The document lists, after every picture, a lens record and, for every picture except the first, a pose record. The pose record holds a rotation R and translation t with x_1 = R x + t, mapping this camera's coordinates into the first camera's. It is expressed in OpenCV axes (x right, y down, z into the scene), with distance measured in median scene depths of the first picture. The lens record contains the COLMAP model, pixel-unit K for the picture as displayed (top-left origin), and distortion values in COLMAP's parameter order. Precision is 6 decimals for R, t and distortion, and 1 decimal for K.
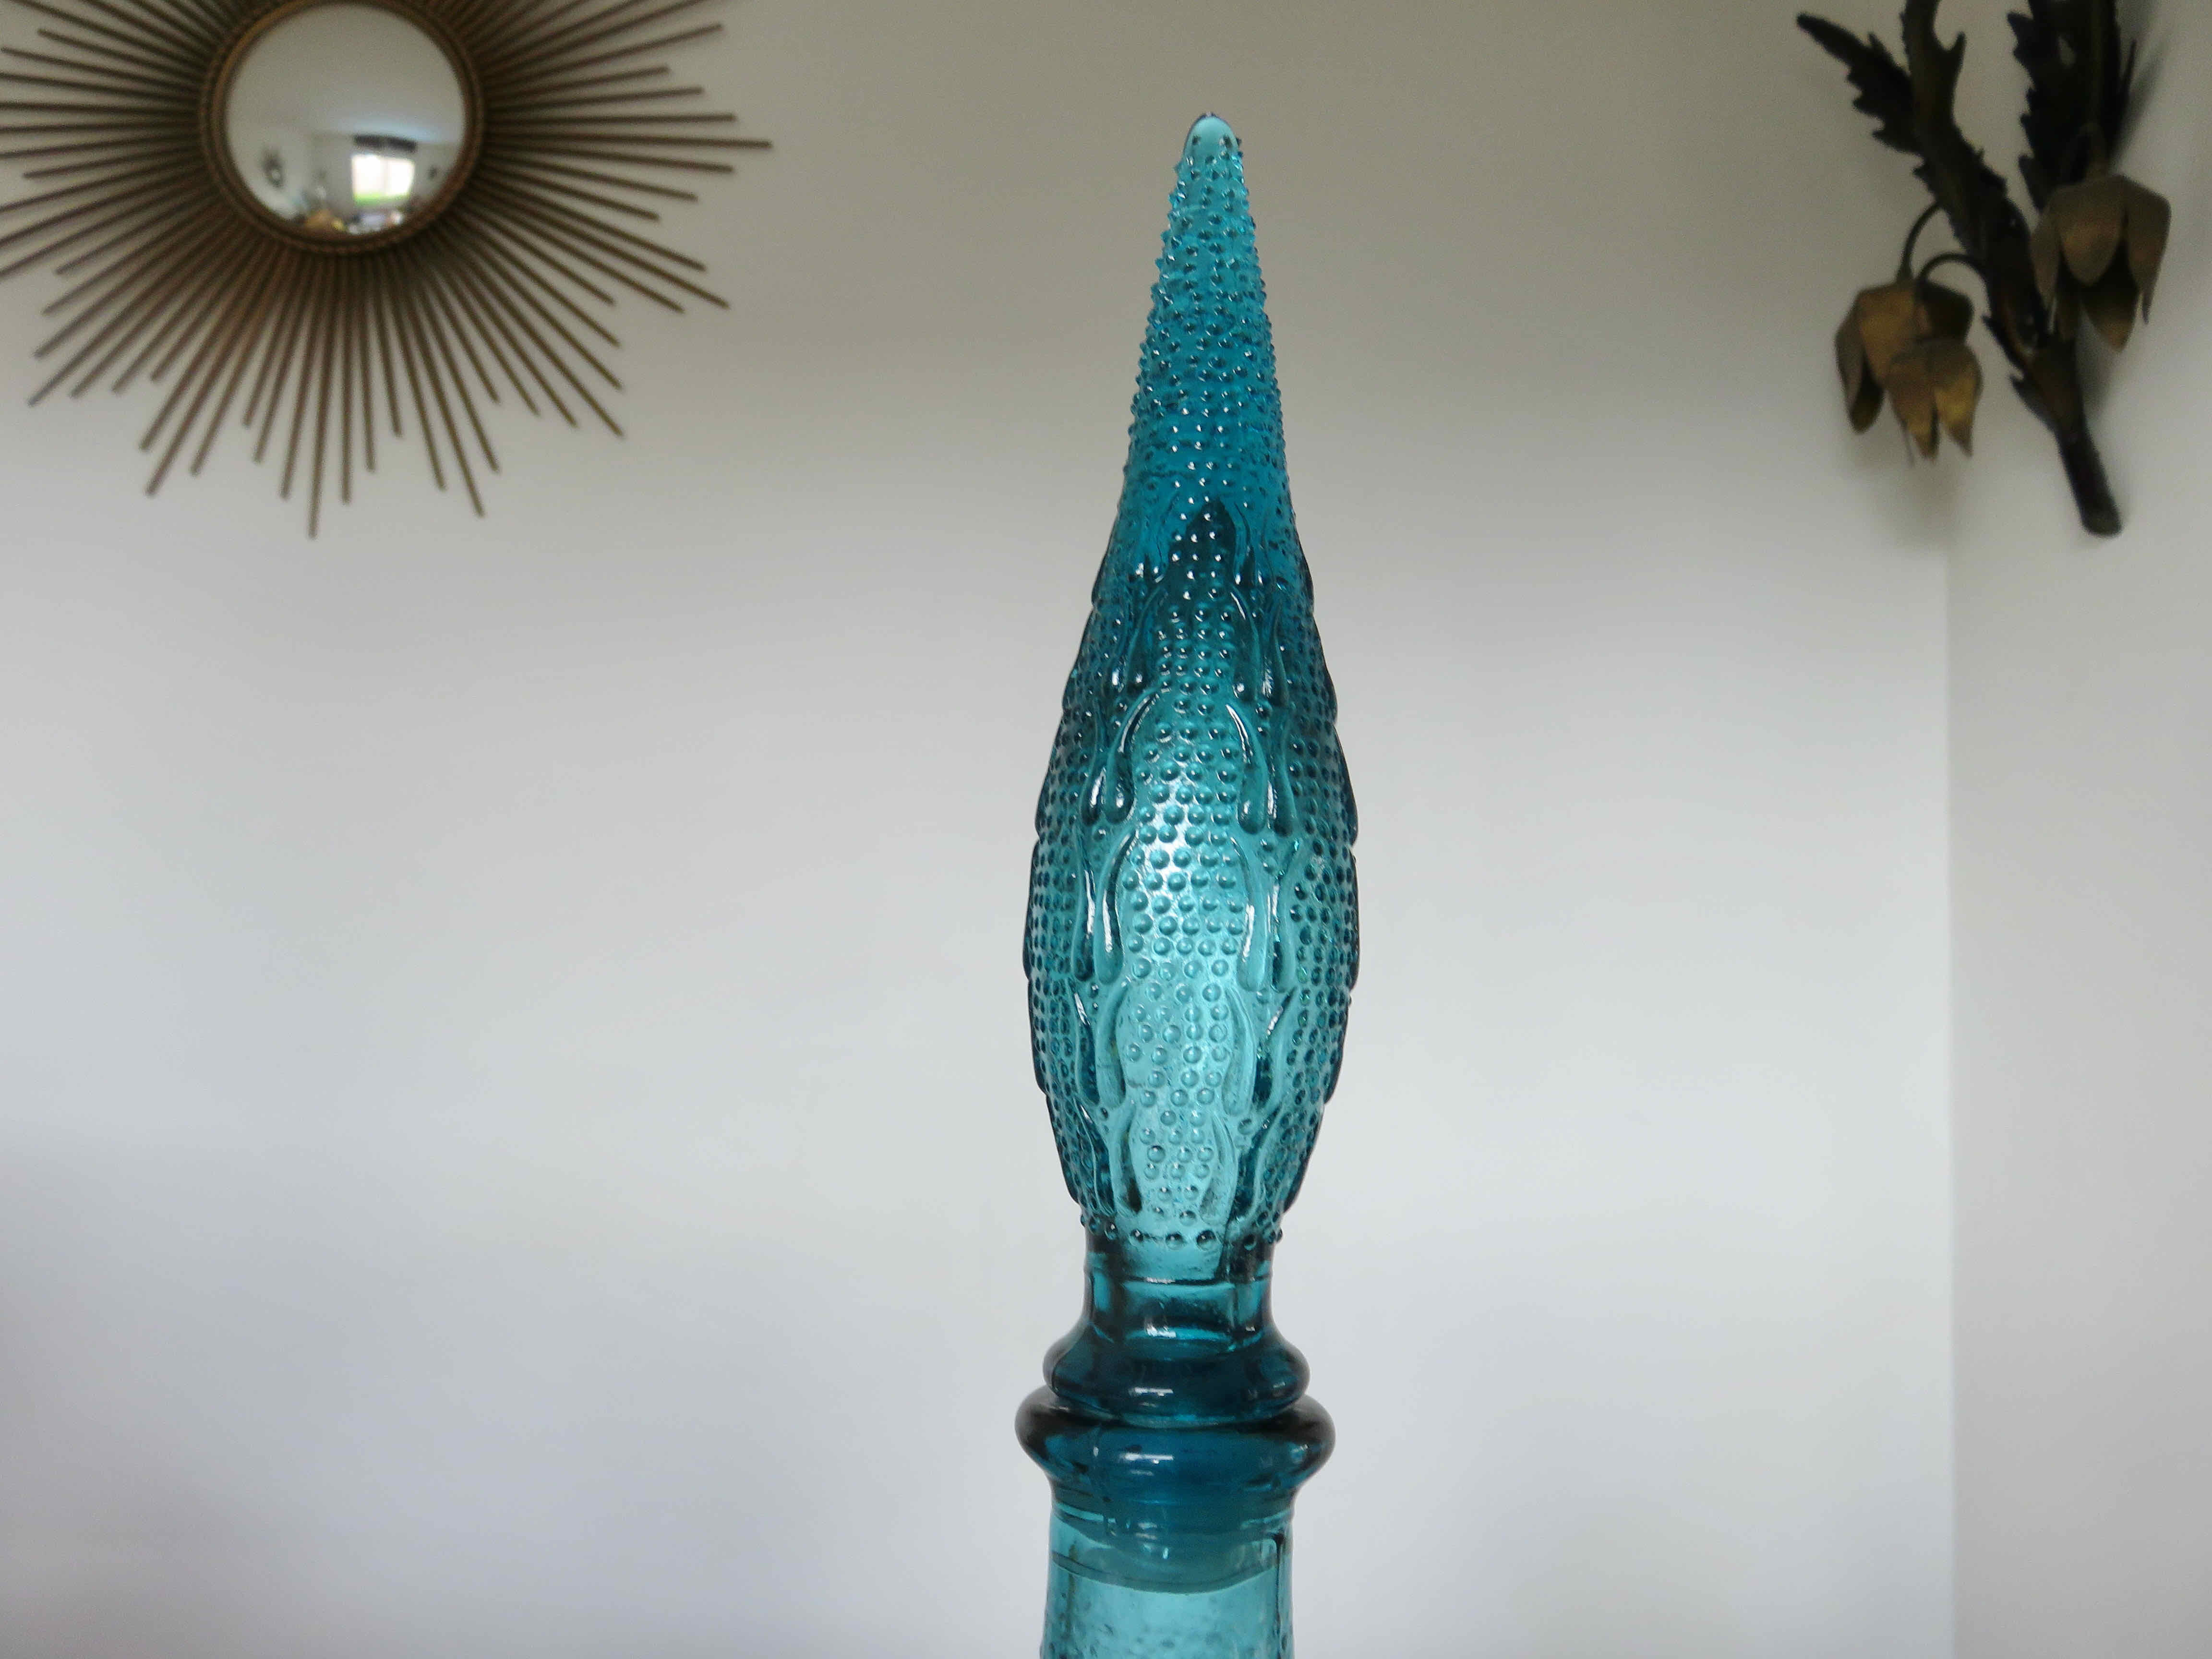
lens RADIAL K [[1656.8, 0, 1106.0], [0, 1656.8, 829.5], [0, 0, 1]] dist [-0.001884, -0.001087]
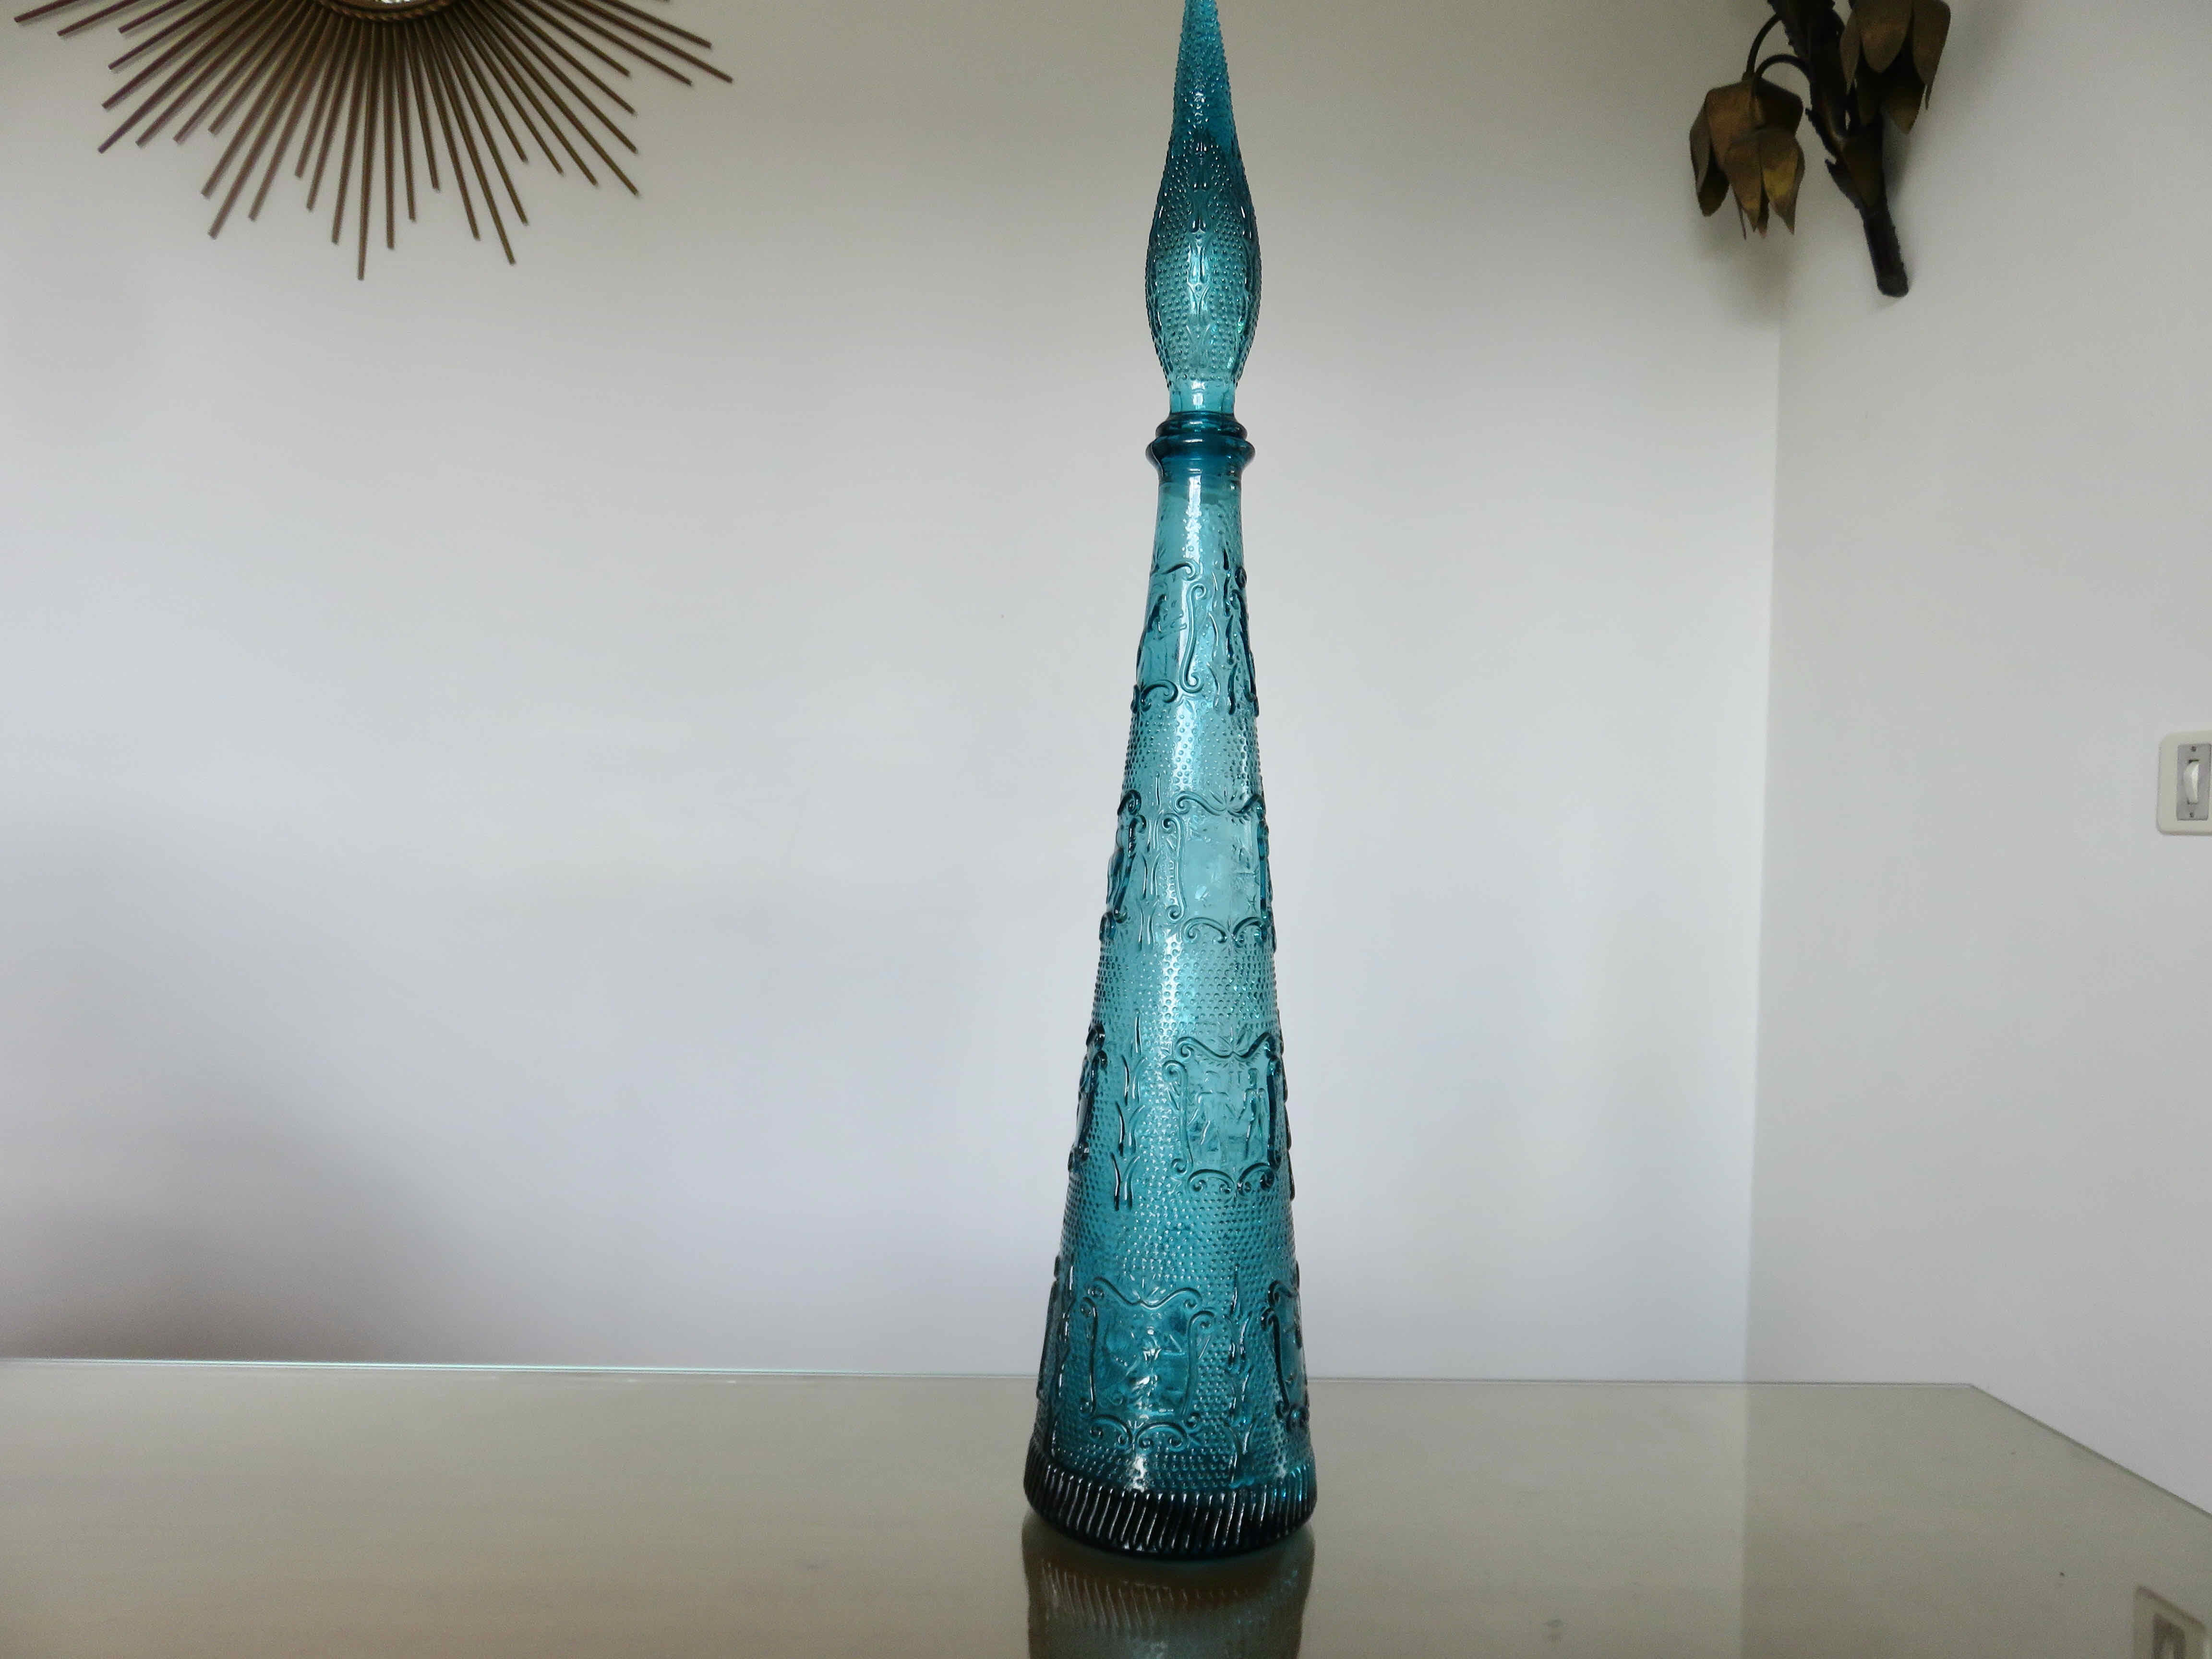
lens RADIAL K [[1658.5, 0, 1116.3], [0, 1658.5, 835.7], [0, 0, 1]] dist [-0.005111, 0.001773]
pose [[0.998619, 0.007069, 0.052056, -0.023206], [-0.010393, 0.997904, 0.063877, 0.130444], [-0.051495, -0.064329, 0.996599, -0.182143]]
